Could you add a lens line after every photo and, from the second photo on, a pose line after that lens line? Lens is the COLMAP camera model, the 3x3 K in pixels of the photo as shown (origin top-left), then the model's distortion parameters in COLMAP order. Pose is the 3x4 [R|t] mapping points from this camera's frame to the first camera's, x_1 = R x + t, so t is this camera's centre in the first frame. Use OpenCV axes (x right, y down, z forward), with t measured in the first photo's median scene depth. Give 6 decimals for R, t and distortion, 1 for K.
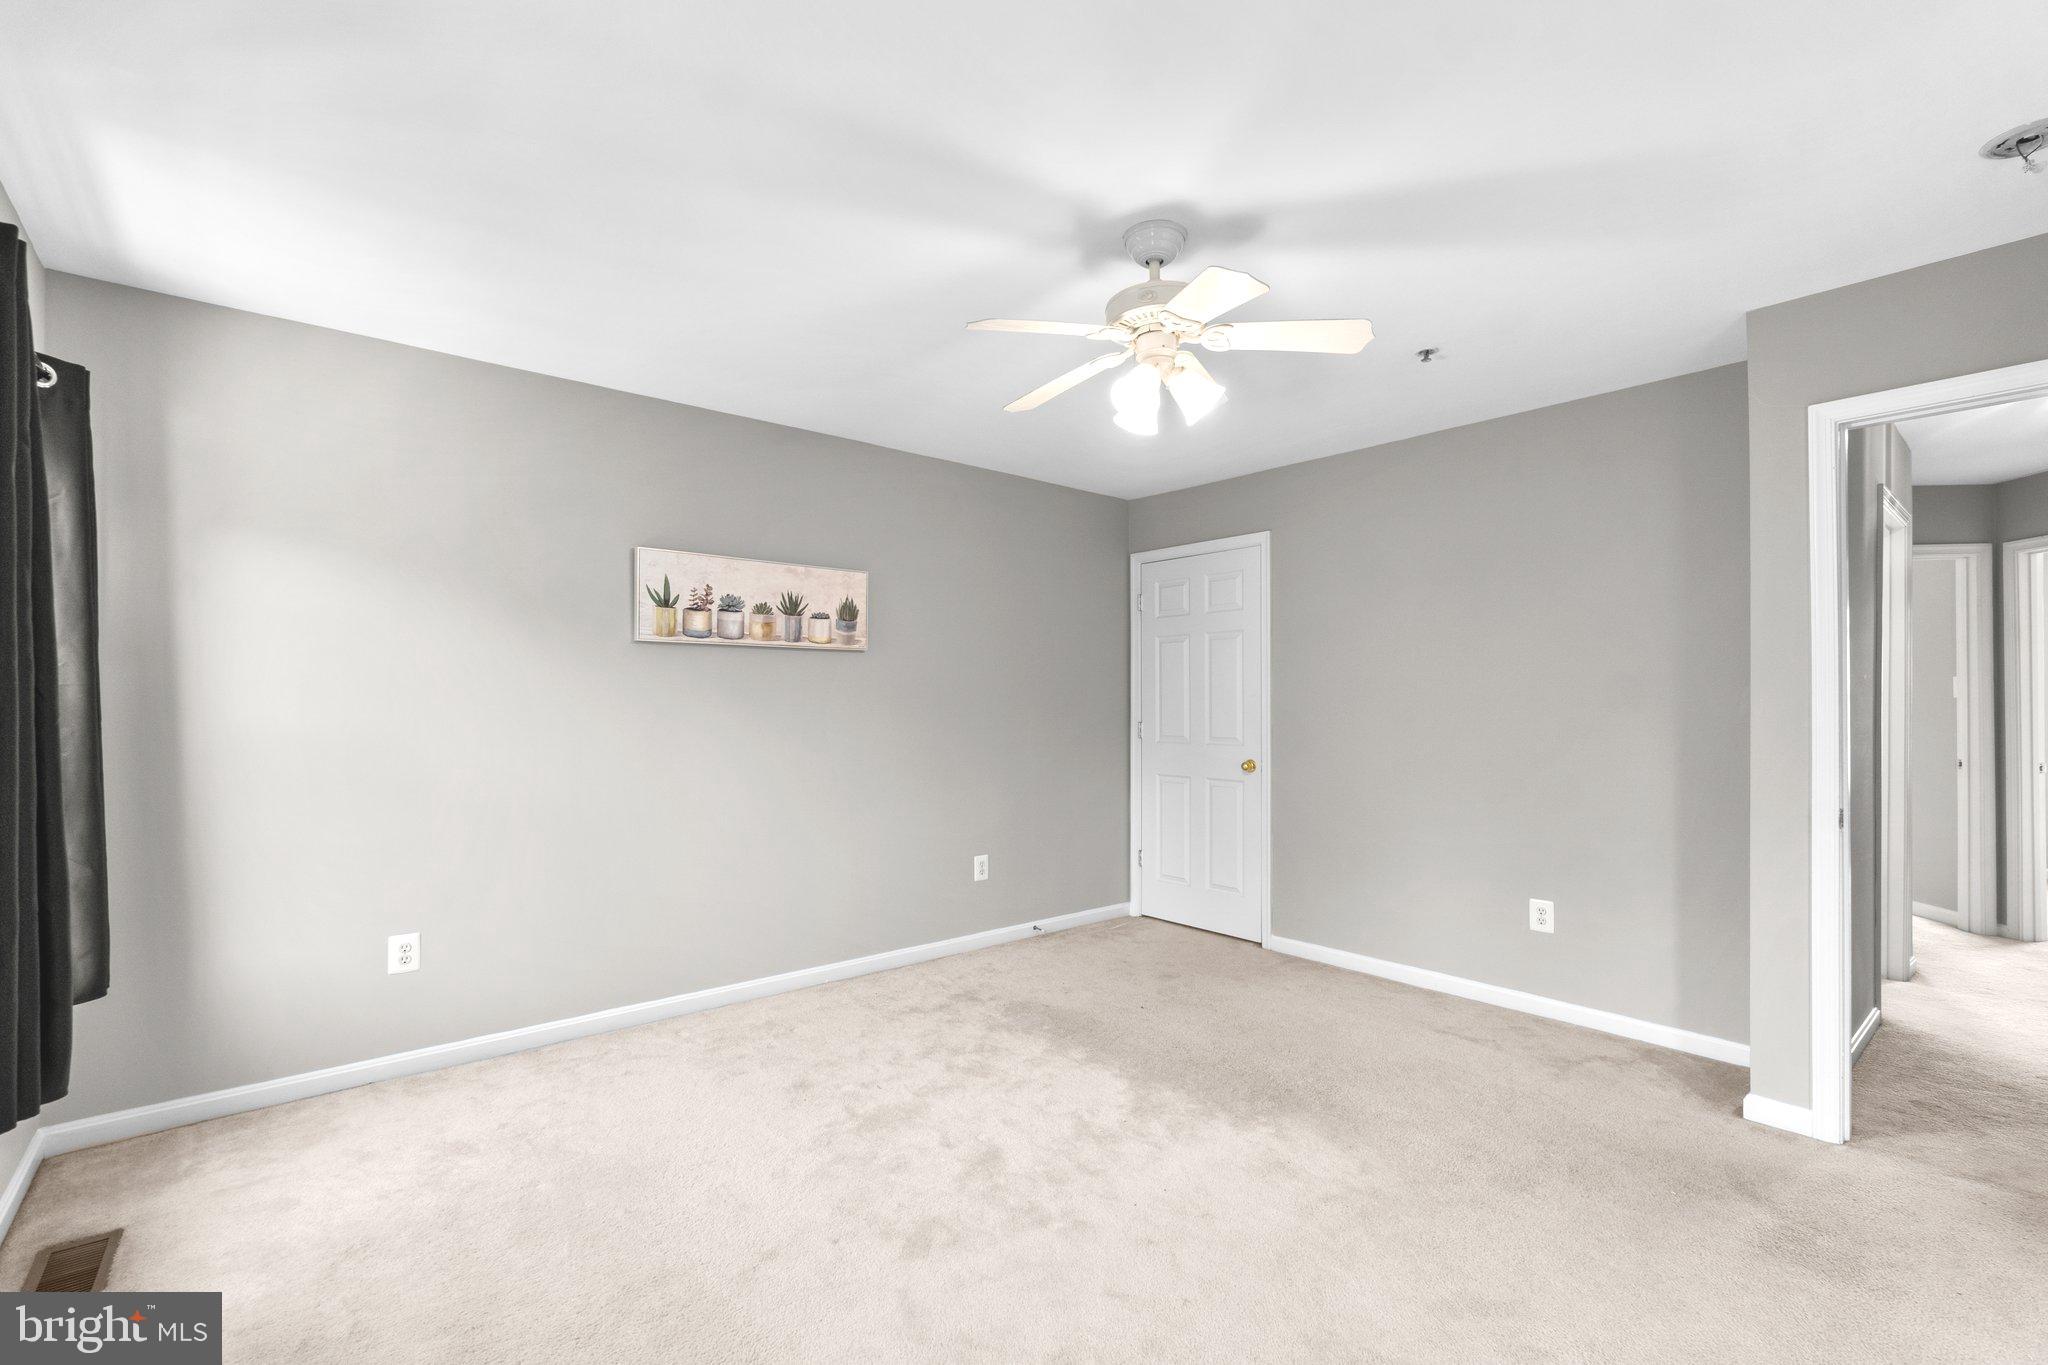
lens RADIAL K [[909.6, 0, 1013.2], [0, 909.6, 693.8], [0, 0, 1]] dist [-0.001848, 0.000333]
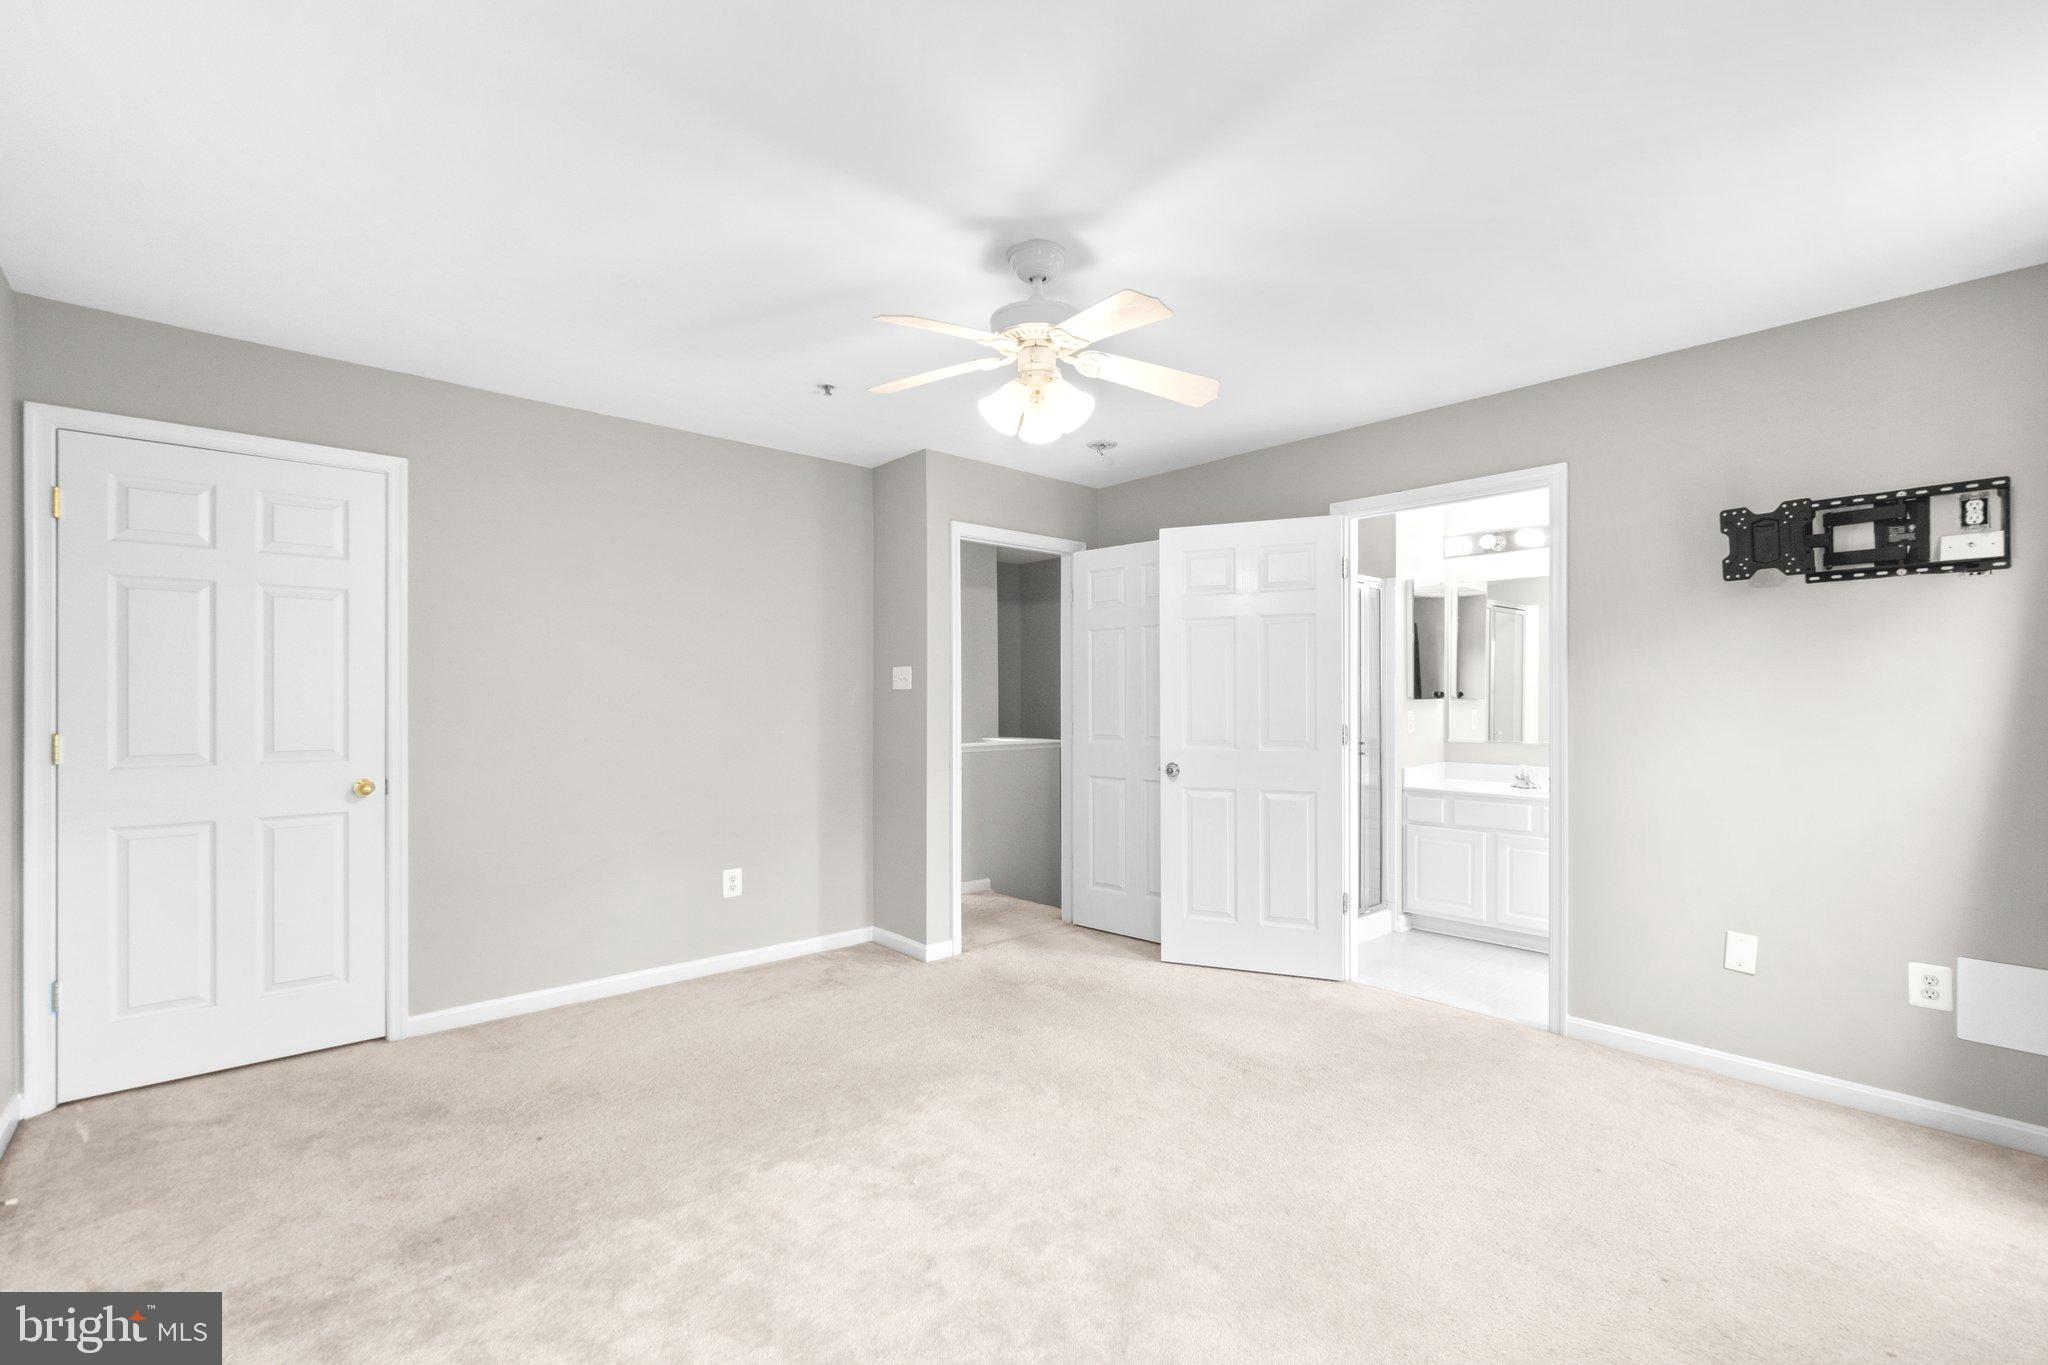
lens RADIAL K [[909.6, 0, 1013.2], [0, 909.6, 693.8], [0, 0, 1]] dist [-0.001848, 0.000333]
pose [[-0.043445, 0.003711, 0.999049, -0.587770], [-0.012274, 0.999916, -0.004248, 0.005708], [-0.998980, -0.012447, -0.043396, 0.702708]]
